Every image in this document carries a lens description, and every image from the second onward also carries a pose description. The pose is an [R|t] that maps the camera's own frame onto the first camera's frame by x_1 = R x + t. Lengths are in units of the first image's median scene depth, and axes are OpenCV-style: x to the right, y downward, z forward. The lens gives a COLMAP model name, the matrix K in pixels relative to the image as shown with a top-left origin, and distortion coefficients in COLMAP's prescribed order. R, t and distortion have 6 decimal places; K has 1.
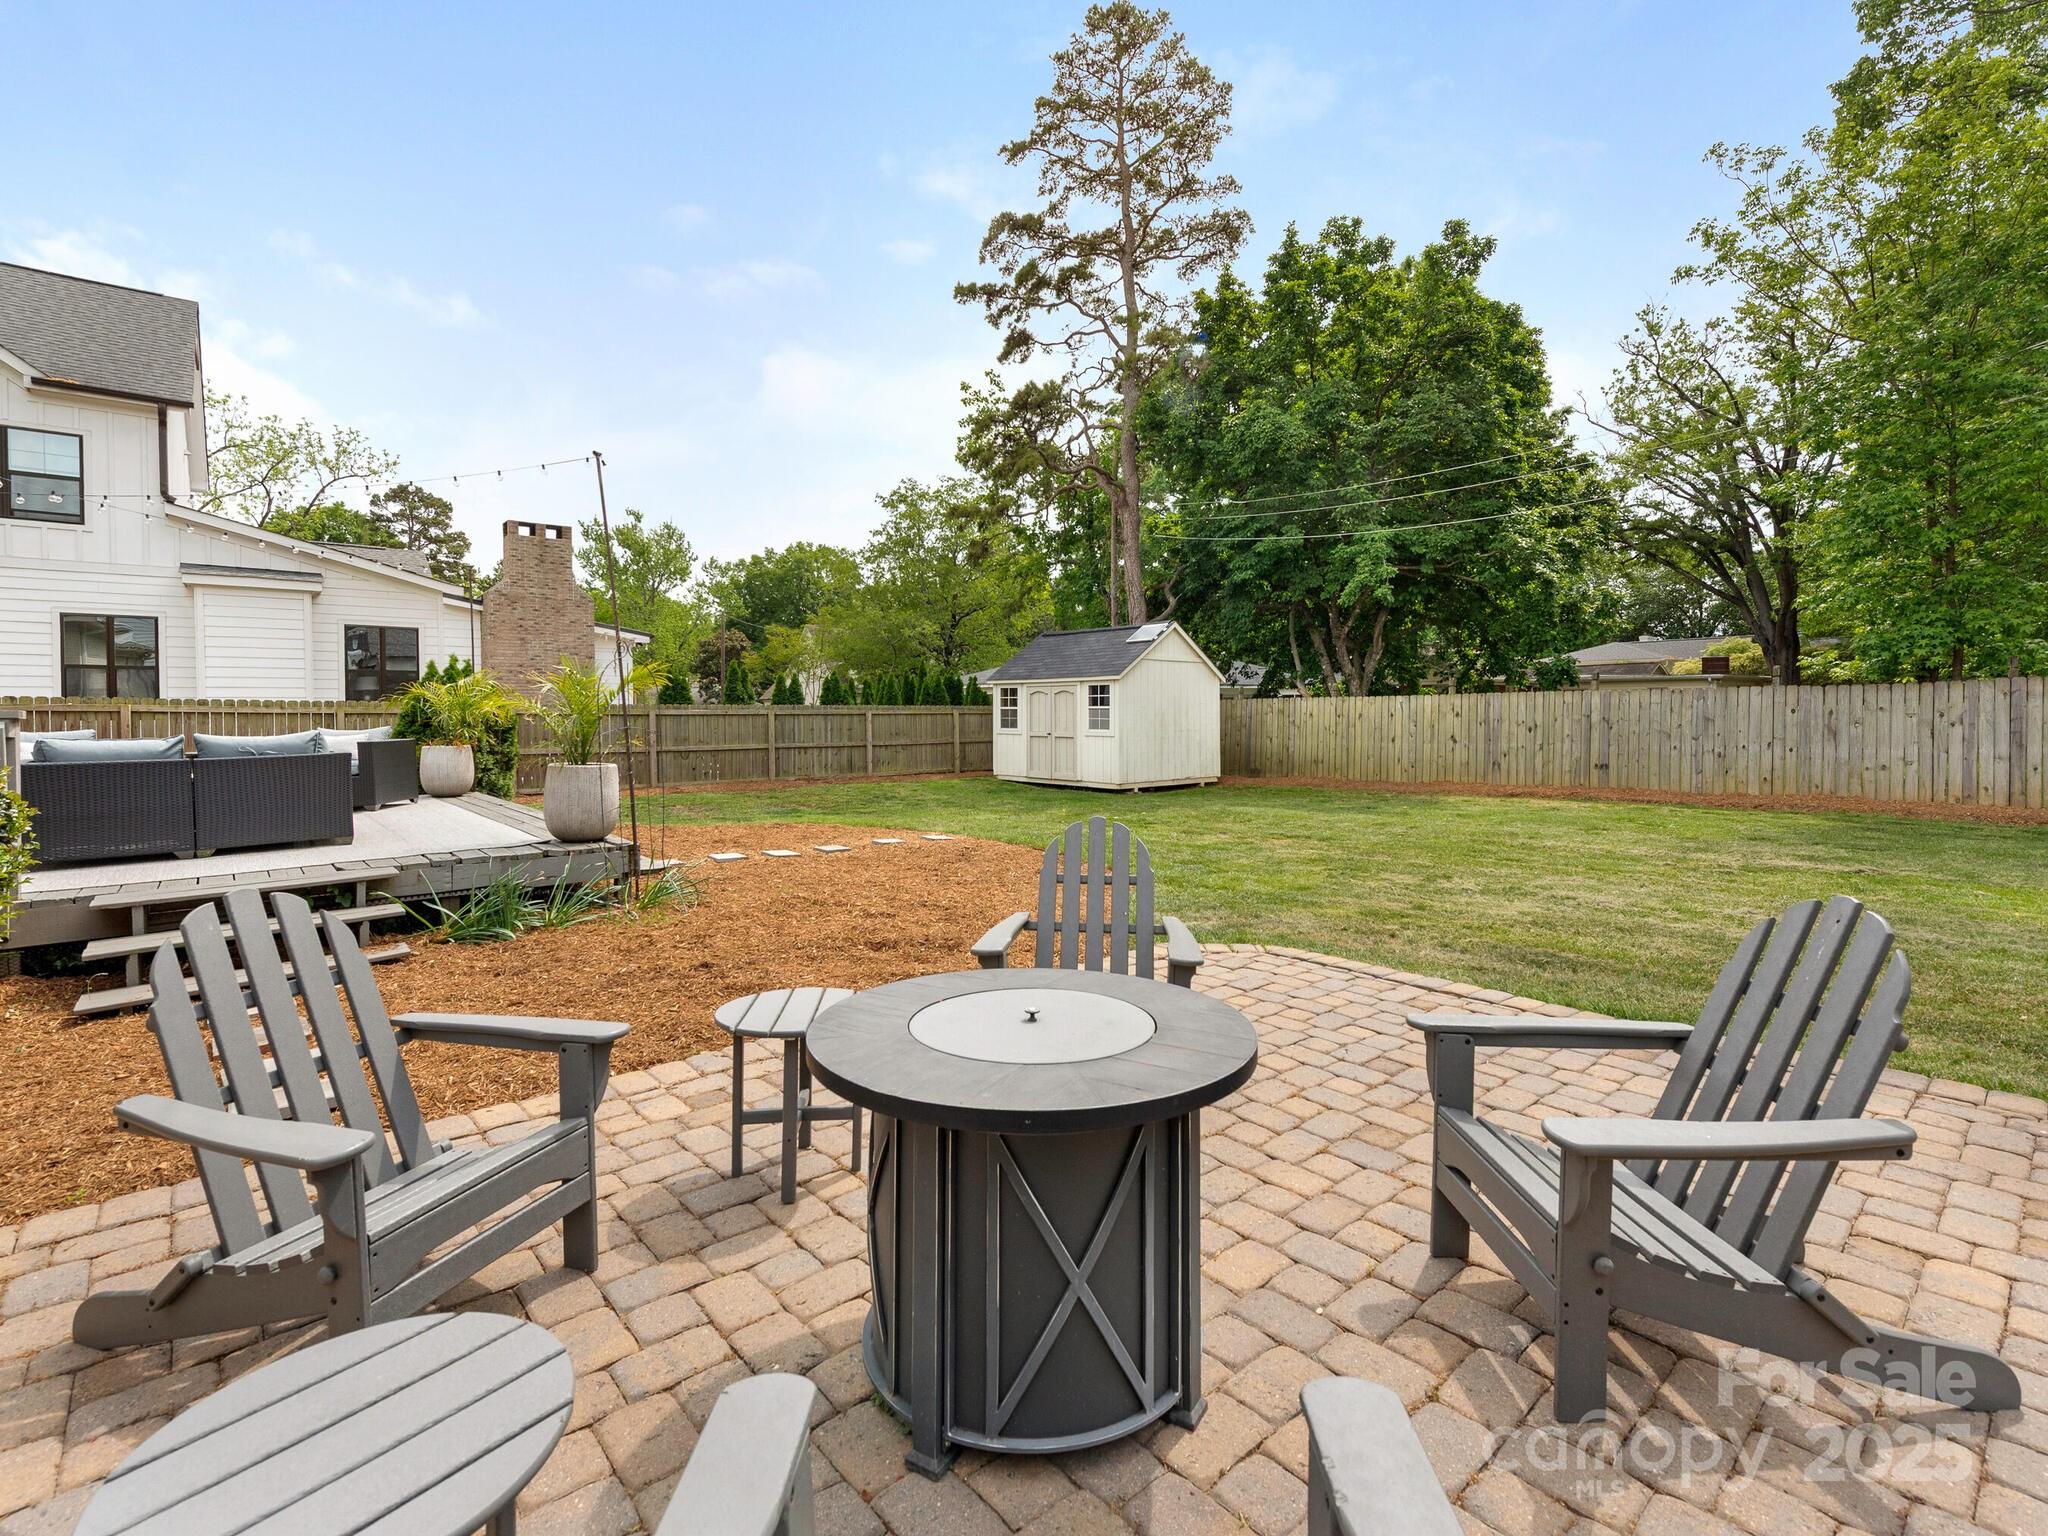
lens RADIAL K [[967.0, 0, 1071.4], [0, 967.0, 731.4], [0, 0, 1]] dist [0.009431, -0.004157]
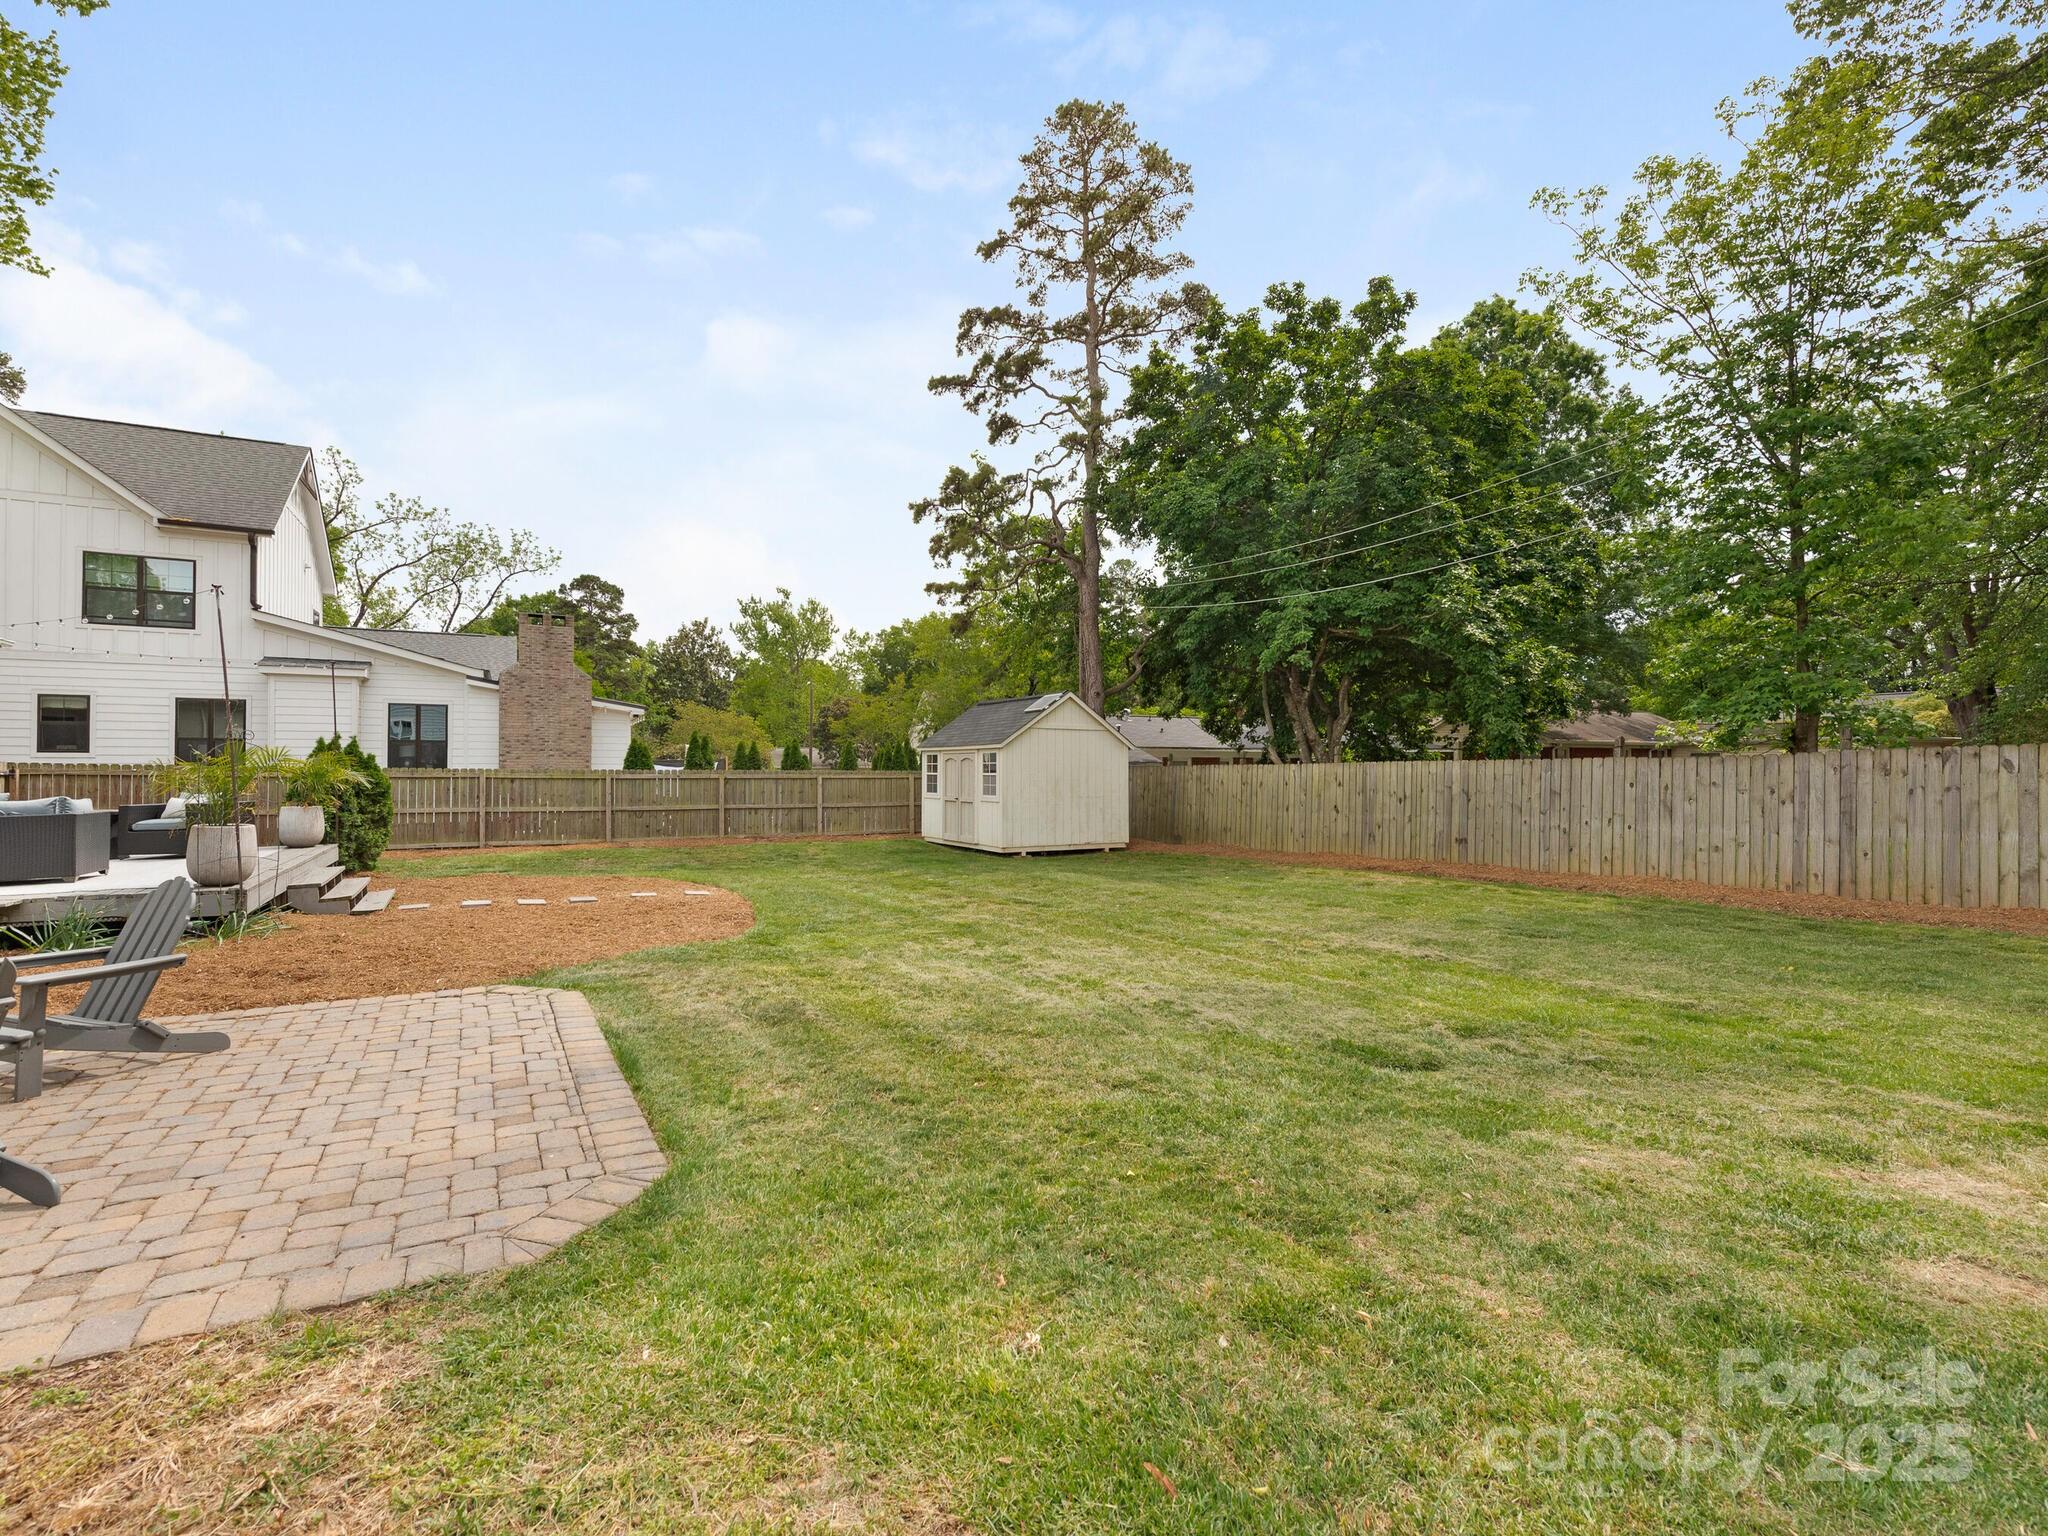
lens RADIAL K [[967.0, 0, 1055.9], [0, 967.0, 763.2], [0, 0, 1]] dist [0.009431, -0.004157]
pose [[0.977003, 0.003342, -0.213201, 0.266432], [-0.009391, 0.999581, -0.027366, -0.007330], [0.213020, 0.028739, 0.976625, -0.007641]]
